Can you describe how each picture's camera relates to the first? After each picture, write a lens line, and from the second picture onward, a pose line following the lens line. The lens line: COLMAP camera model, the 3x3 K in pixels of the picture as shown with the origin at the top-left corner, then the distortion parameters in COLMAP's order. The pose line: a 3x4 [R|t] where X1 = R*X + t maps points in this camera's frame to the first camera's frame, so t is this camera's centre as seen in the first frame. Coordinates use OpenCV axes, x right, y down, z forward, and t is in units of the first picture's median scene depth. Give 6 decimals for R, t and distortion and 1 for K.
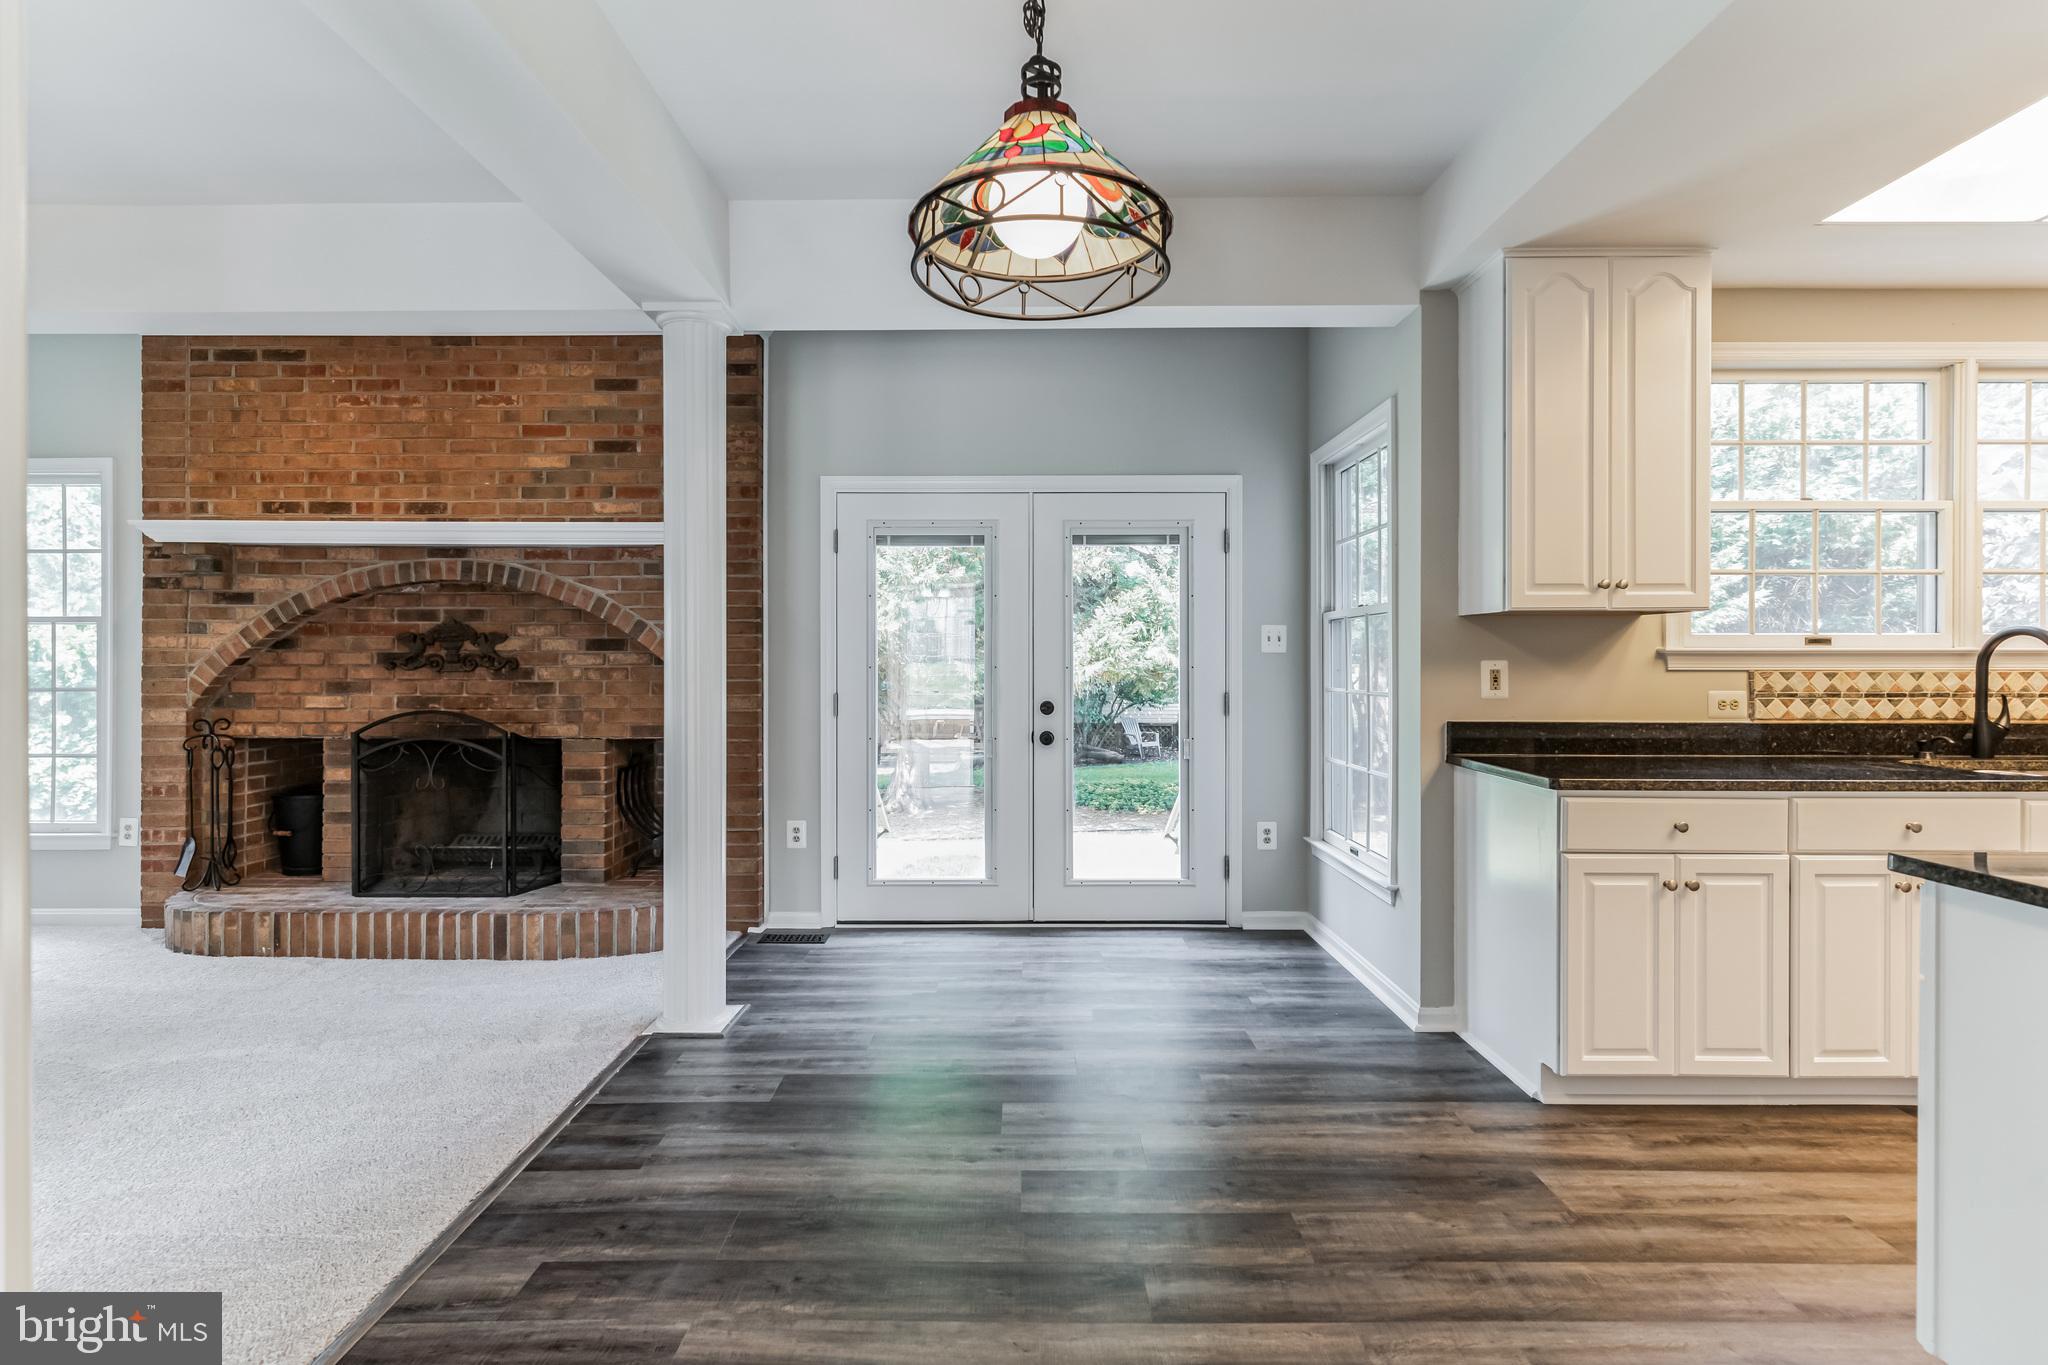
lens RADIAL K [[948.3, 0, 1015.6], [0, 948.3, 670.8], [0, 0, 1]] dist [0.000192, 0.000235]
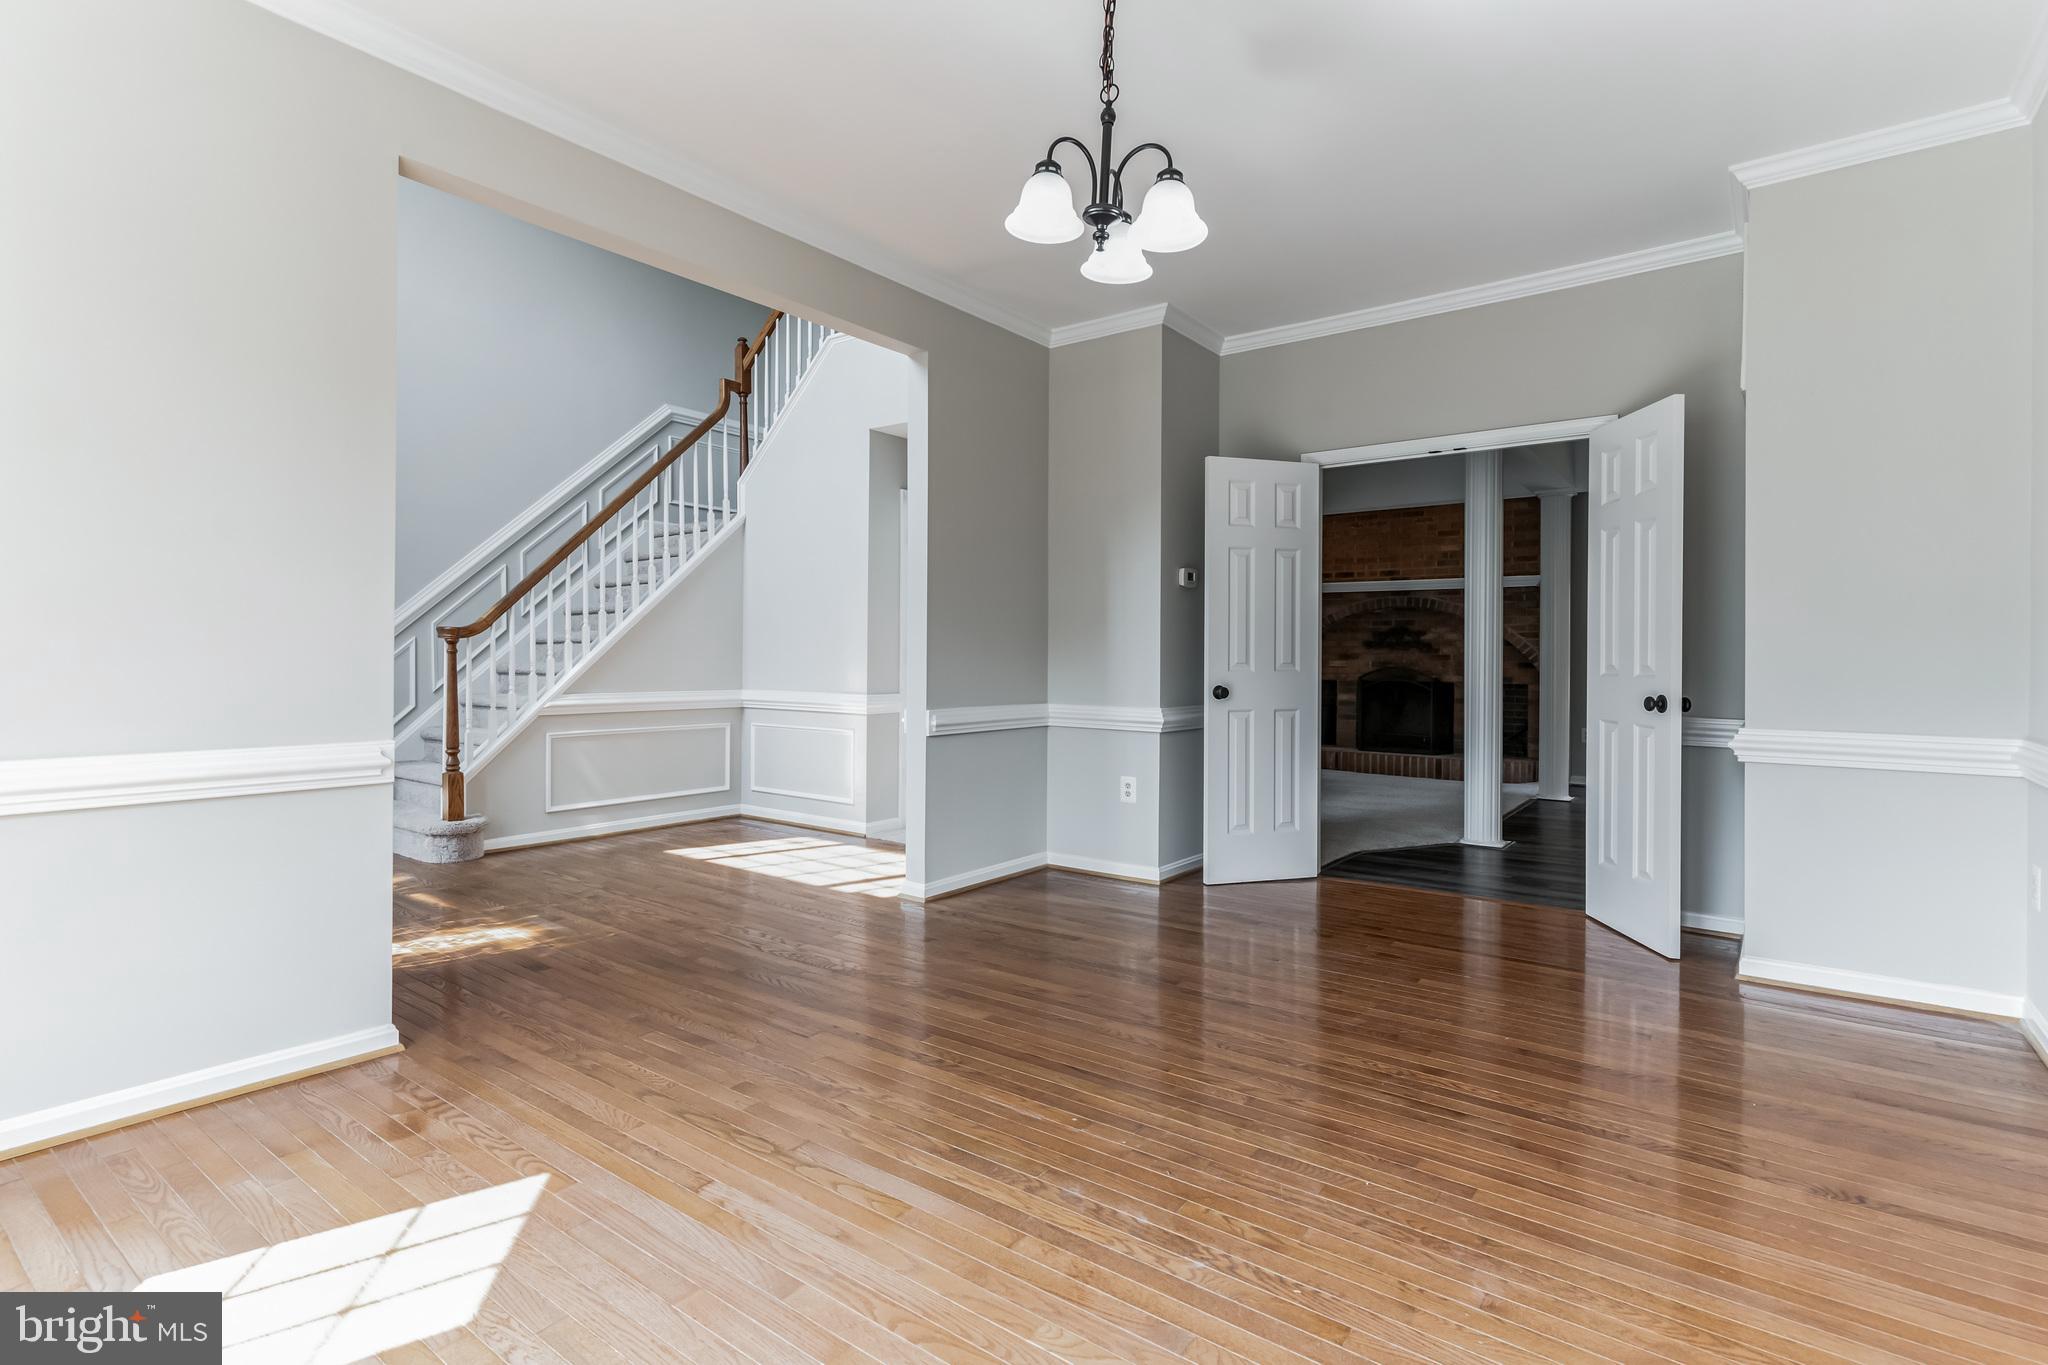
lens RADIAL K [[990.6, 0, 1014.7], [0, 990.6, 661.8], [0, 0, 1]] dist [0.009095, -0.000467]
pose [[0.793678, 0.005579, -0.608312, 0.070084], [-0.005035, 0.999984, 0.002601, 0.027203], [0.608317, 0.000999, 0.793693, -1.295818]]
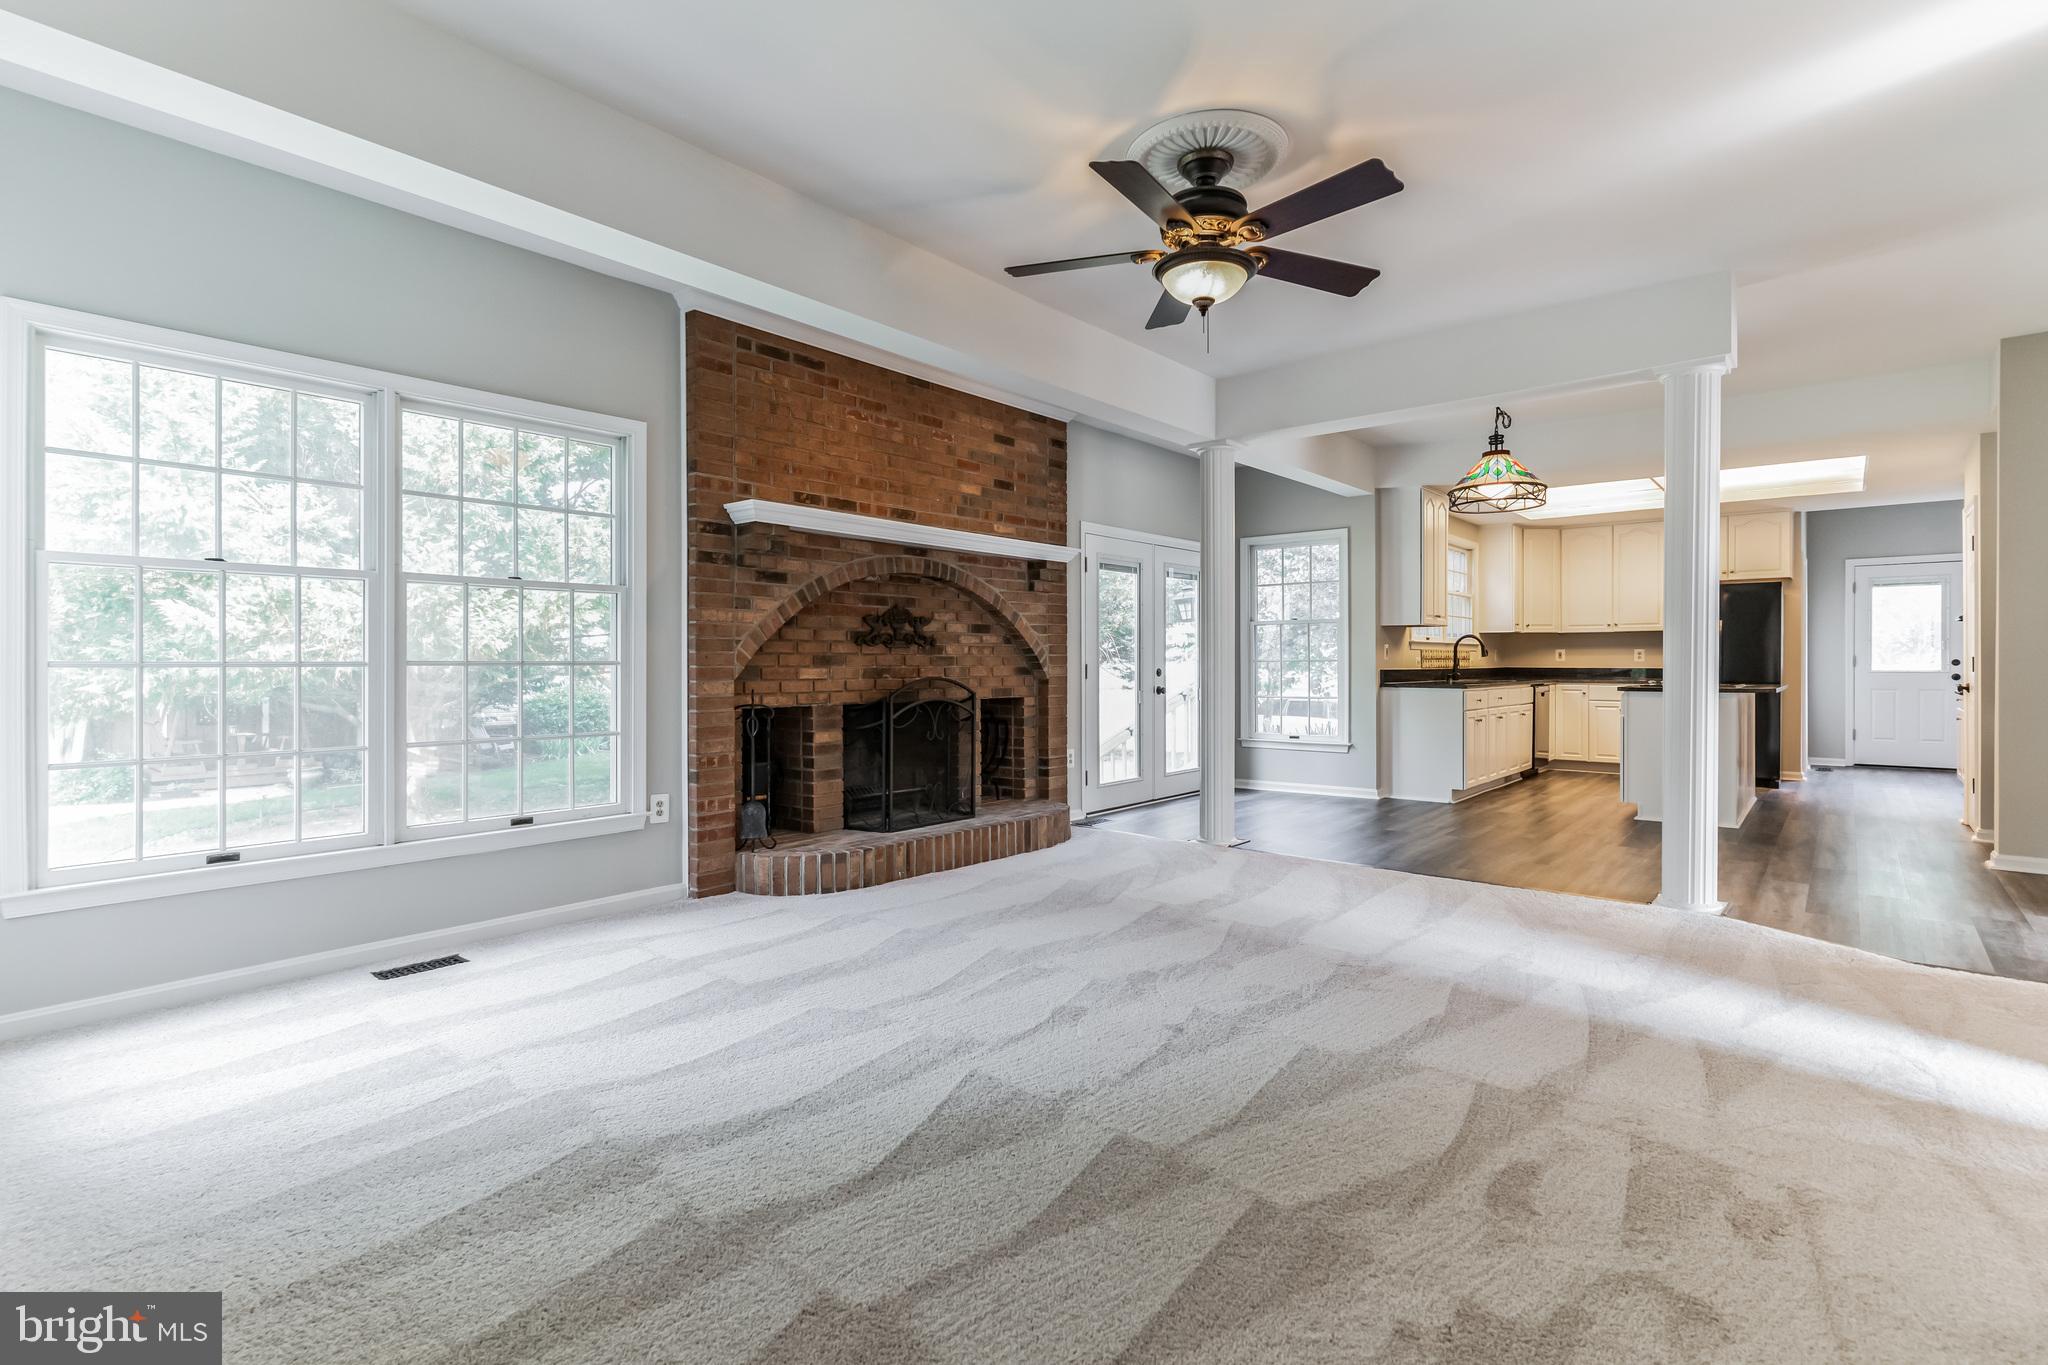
lens RADIAL K [[990.6, 0, 1011.0], [0, 990.6, 664.8], [0, 0, 1]] dist [0.009095, -0.000467]
pose [[0.643908, -0.003910, 0.765093, -1.514929], [0.006547, 0.999978, -0.000400, 0.025326], [-0.765075, 0.005267, 0.643920, 0.067638]]
